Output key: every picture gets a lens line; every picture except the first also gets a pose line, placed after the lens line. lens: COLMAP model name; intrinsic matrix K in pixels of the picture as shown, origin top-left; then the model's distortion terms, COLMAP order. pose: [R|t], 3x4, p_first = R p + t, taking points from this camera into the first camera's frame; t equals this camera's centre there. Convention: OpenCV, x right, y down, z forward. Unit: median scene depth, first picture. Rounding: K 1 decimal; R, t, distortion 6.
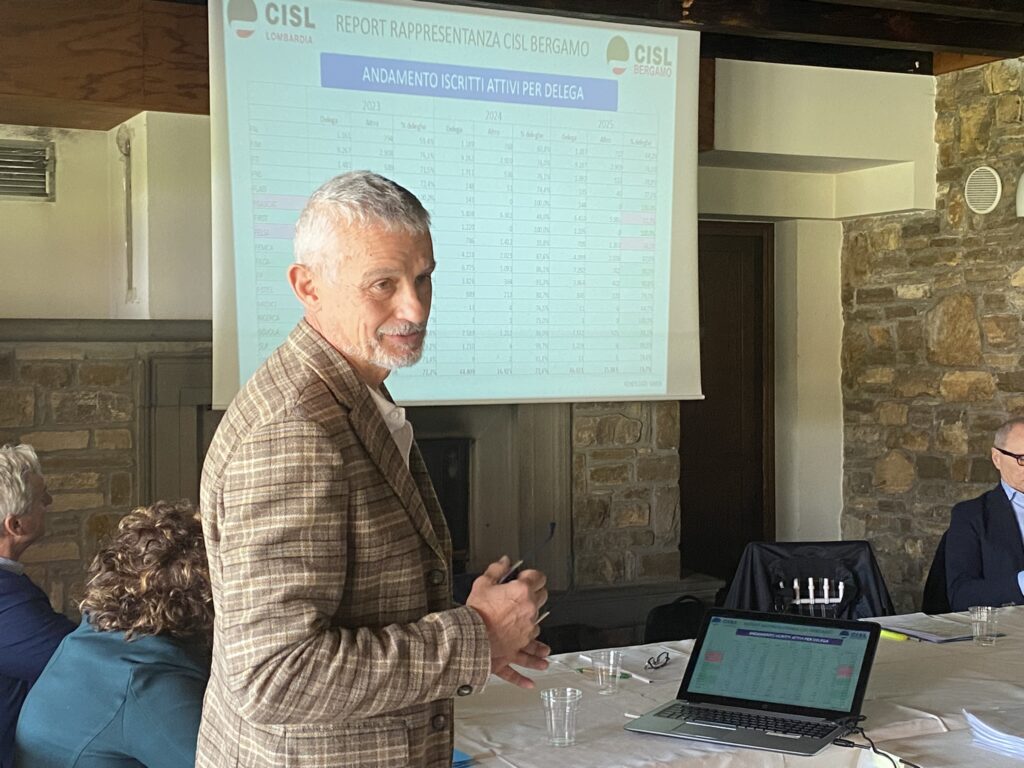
lens RADIAL K [[1475.7, 0, 539.1], [0, 1475.7, 363.0], [0, 0, 1]] dist [0.197997, -0.661336]
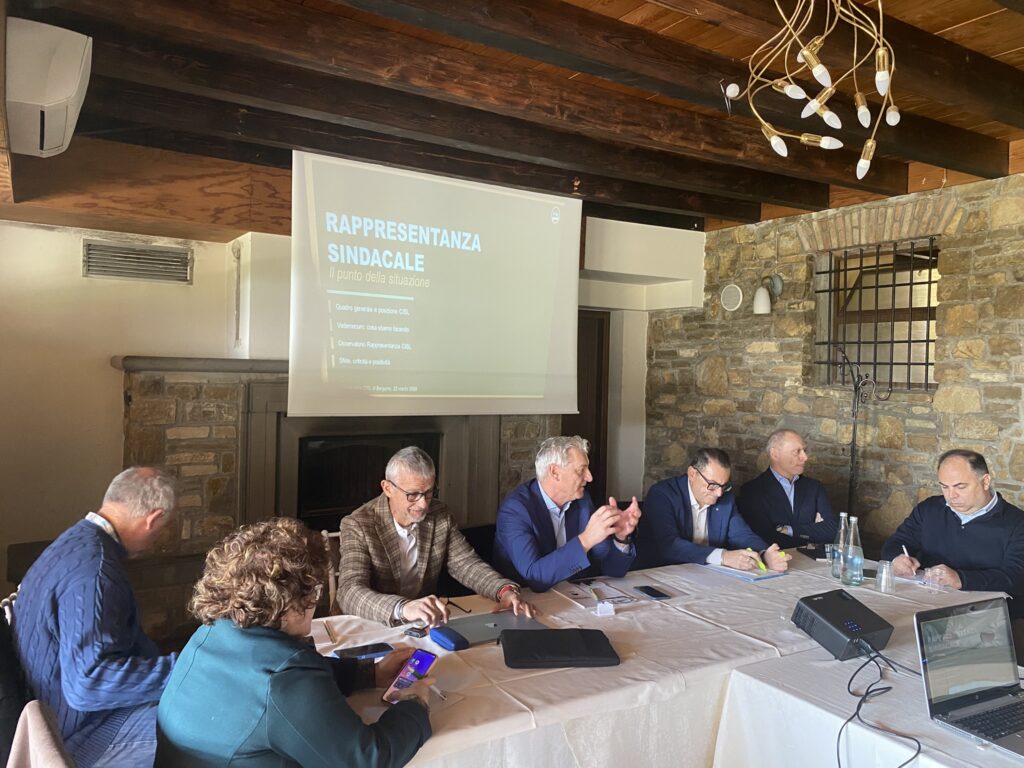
lens RADIAL K [[773.4, 0, 511.8], [0, 773.4, 378.5], [0, 0, 1]] dist [0.048839, -0.072946]
pose [[0.996756, 0.028029, 0.075448, -0.029146], [-0.028158, 0.999603, 0.000650, -0.012773], [-0.075400, -0.002772, 0.997150, 0.098787]]
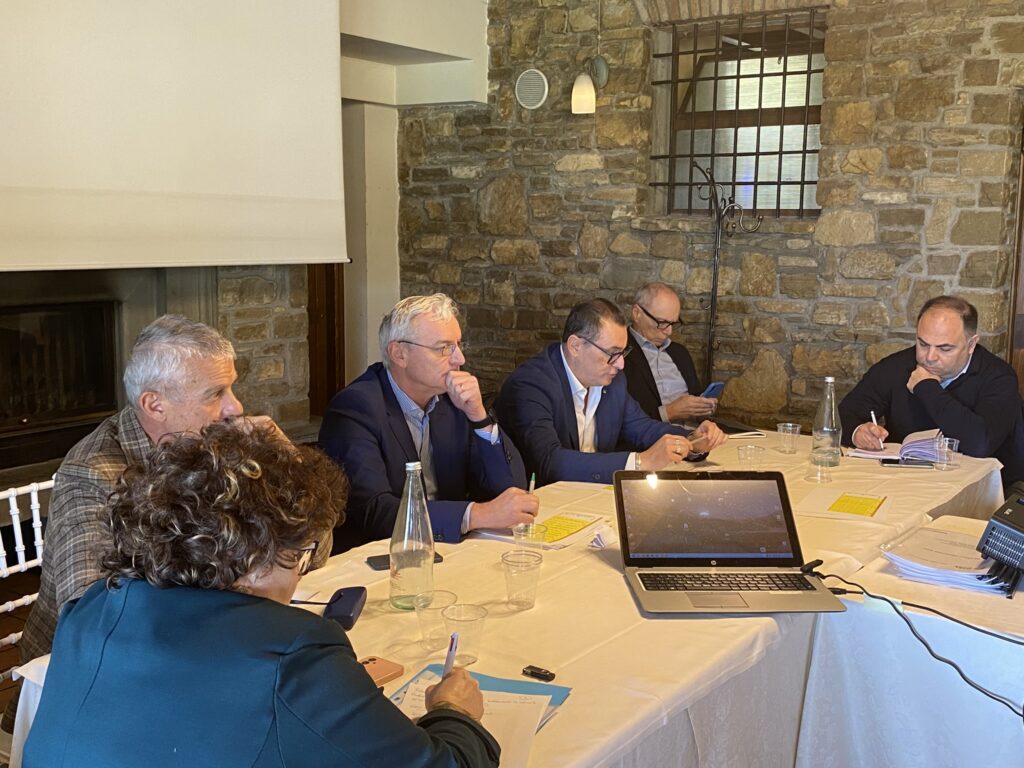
lens RADIAL K [[1100.6, 0, 529.3], [0, 1100.6, 374.0], [0, 0, 1]] dist [0.183698, -0.526199]
pose [[0.885467, -0.046269, 0.462393, -0.132051], [-0.013045, 0.992164, 0.124262, 0.002161], [-0.464519, -0.116062, 0.877925, 0.174965]]
